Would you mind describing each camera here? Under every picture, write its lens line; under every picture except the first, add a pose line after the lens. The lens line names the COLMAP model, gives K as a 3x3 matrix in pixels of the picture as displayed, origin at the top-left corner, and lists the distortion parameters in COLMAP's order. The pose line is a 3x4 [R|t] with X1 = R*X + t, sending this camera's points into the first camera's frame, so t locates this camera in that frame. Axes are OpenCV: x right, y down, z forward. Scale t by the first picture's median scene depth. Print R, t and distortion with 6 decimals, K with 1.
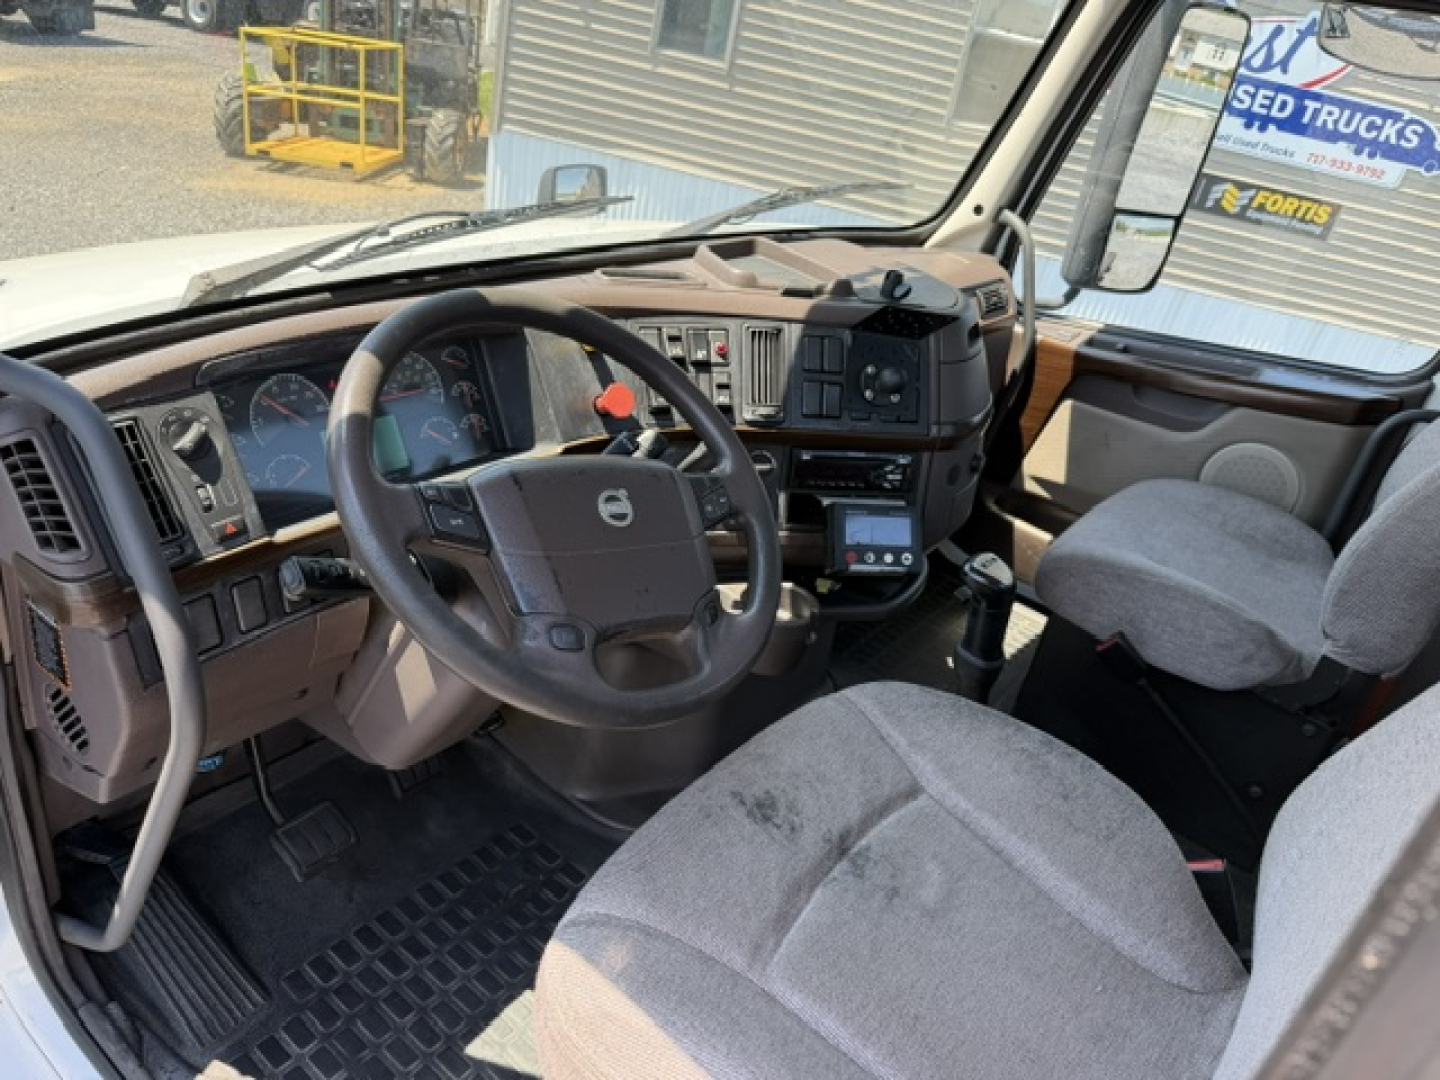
lens RADIAL K [[1063.8, 0, 713.6], [0, 1063.8, 559.6], [0, 0, 1]] dist [-0.010455, -0.009654]
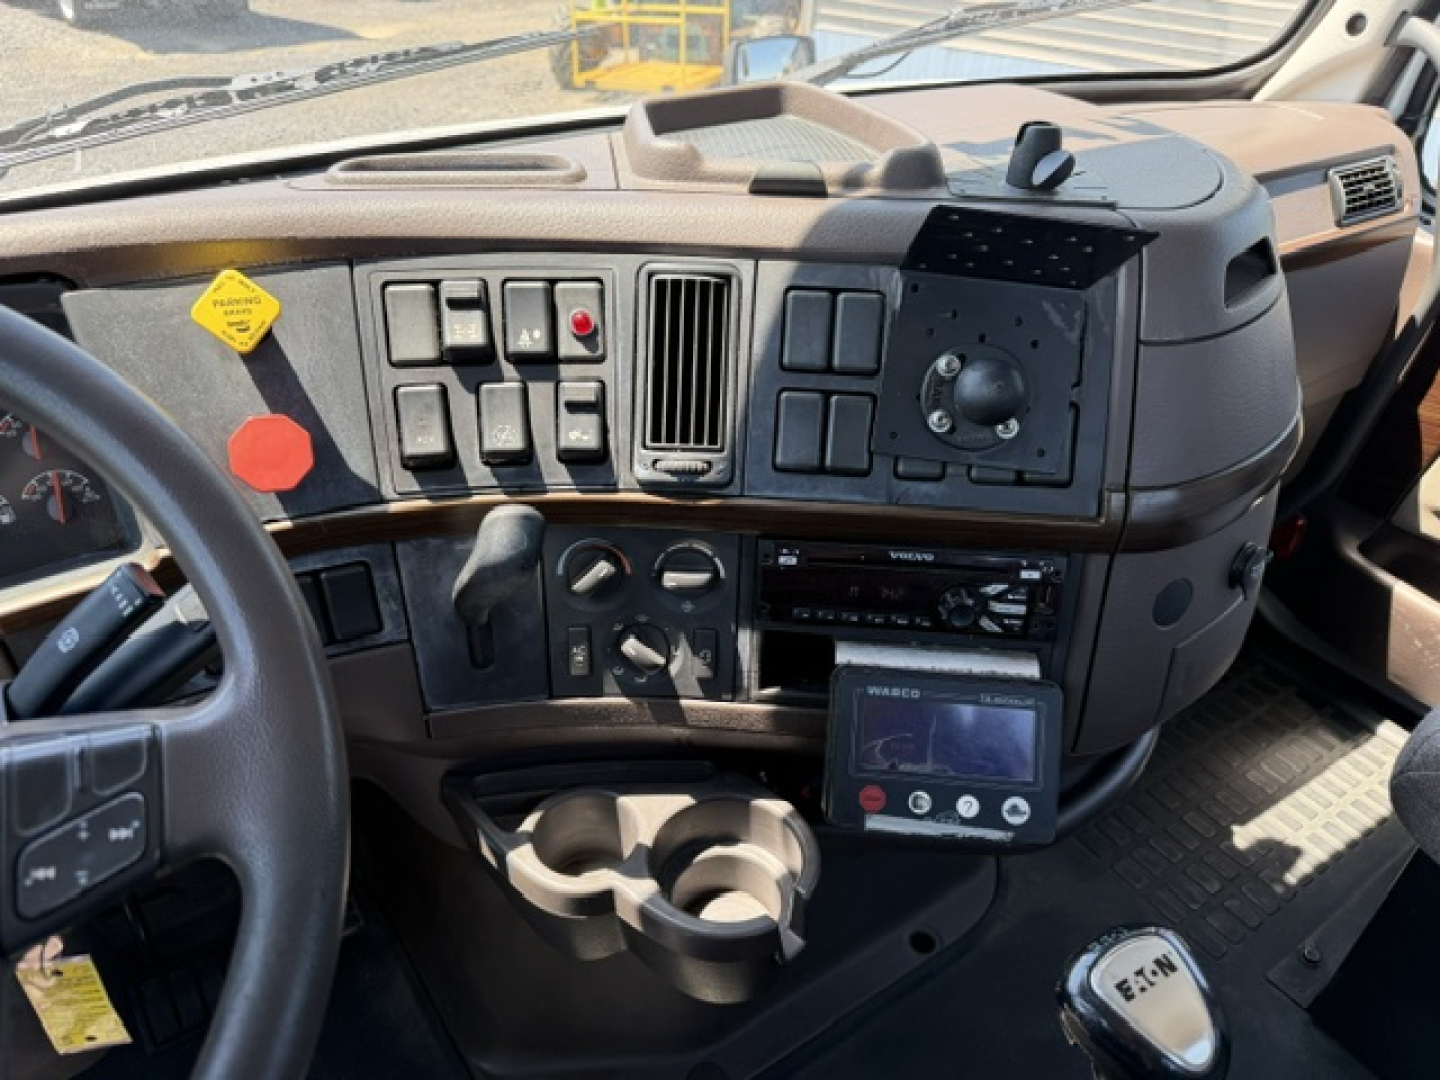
lens RADIAL K [[1063.8, 0, 713.6], [0, 1063.8, 559.6], [0, 0, 1]] dist [-0.010455, -0.009654]
pose [[0.942273, 0.056536, -0.330037, 0.142883], [-0.033898, 0.996685, 0.073955, -0.090061], [0.333124, -0.058498, 0.941066, 0.396549]]
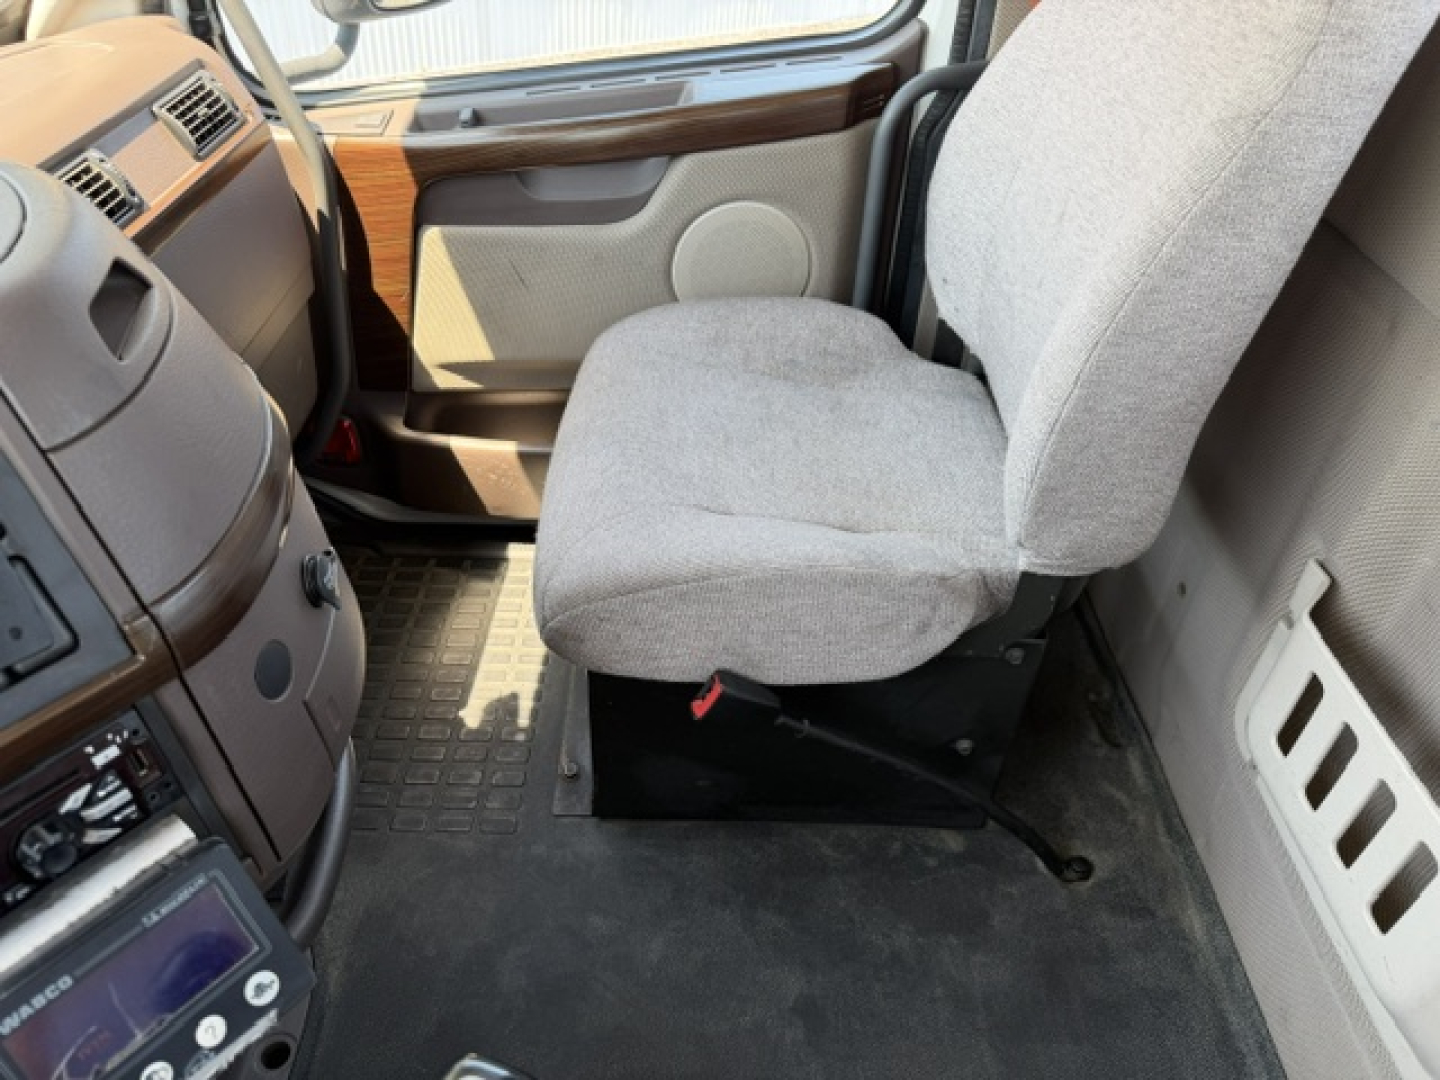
lens RADIAL K [[1065.0, 0, 716.8], [0, 1065.0, 634.5], [0, 0, 1]] dist [-0.007625, -0.009005]
pose [[0.796710, -0.502582, 0.335655, 0.173653], [0.390488, 0.851970, 0.348808, -0.122047], [-0.461272, -0.146830, 0.875025, 0.434929]]
